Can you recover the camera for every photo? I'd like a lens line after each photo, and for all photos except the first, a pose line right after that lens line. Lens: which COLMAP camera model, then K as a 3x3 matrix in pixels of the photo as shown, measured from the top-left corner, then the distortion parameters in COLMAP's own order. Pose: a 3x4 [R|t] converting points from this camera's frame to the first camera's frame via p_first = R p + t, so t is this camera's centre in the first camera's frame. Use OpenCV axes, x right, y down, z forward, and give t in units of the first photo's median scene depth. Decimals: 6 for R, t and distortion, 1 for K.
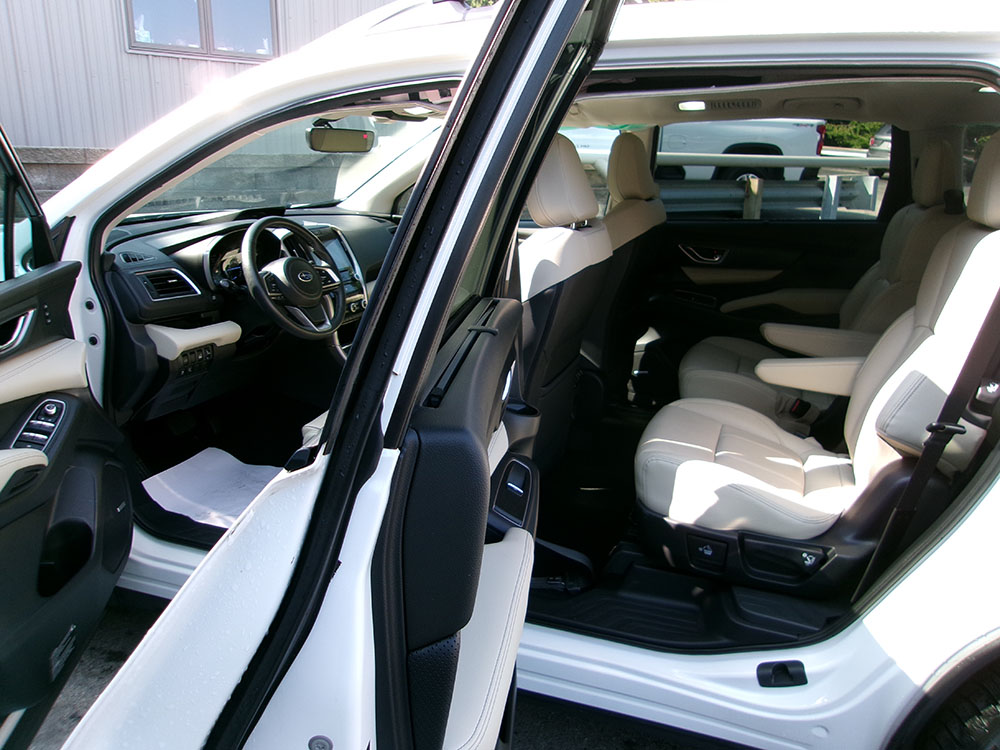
lens RADIAL K [[829.9, 0, 498.9], [0, 829.9, 412.2], [0, 0, 1]] dist [0.000672, -0.111644]
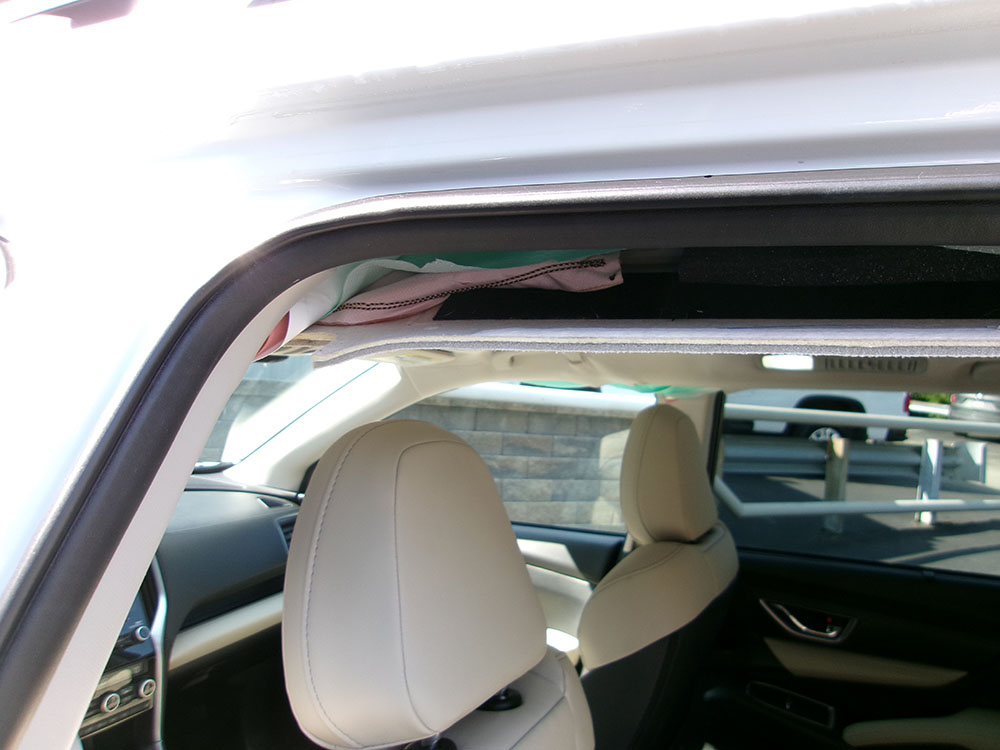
lens RADIAL K [[794.6, 0, 500.0], [0, 794.6, 375.0], [0, 0, 1]] dist [-0.035674, 0.037029]
pose [[0.993549, 0.060628, -0.095837, 0.077897], [-0.087141, 0.948982, -0.303052, -0.151817], [0.072574, 0.309448, 0.948143, 0.400147]]
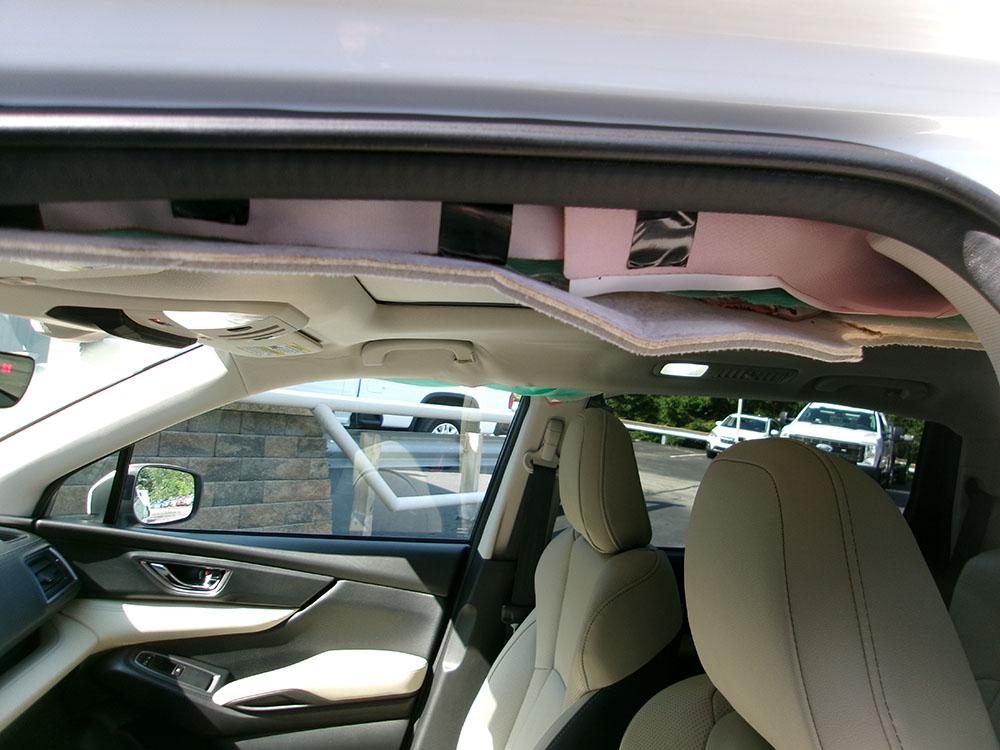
lens RADIAL K [[794.6, 0, 500.0], [0, 794.6, 375.0], [0, 0, 1]] dist [-0.035674, 0.037029]
pose [[0.901212, 0.088688, 0.424206, -0.086546], [0.049793, 0.951165, -0.304642, -0.163848], [-0.430508, 0.295669, 0.852785, 0.466955]]
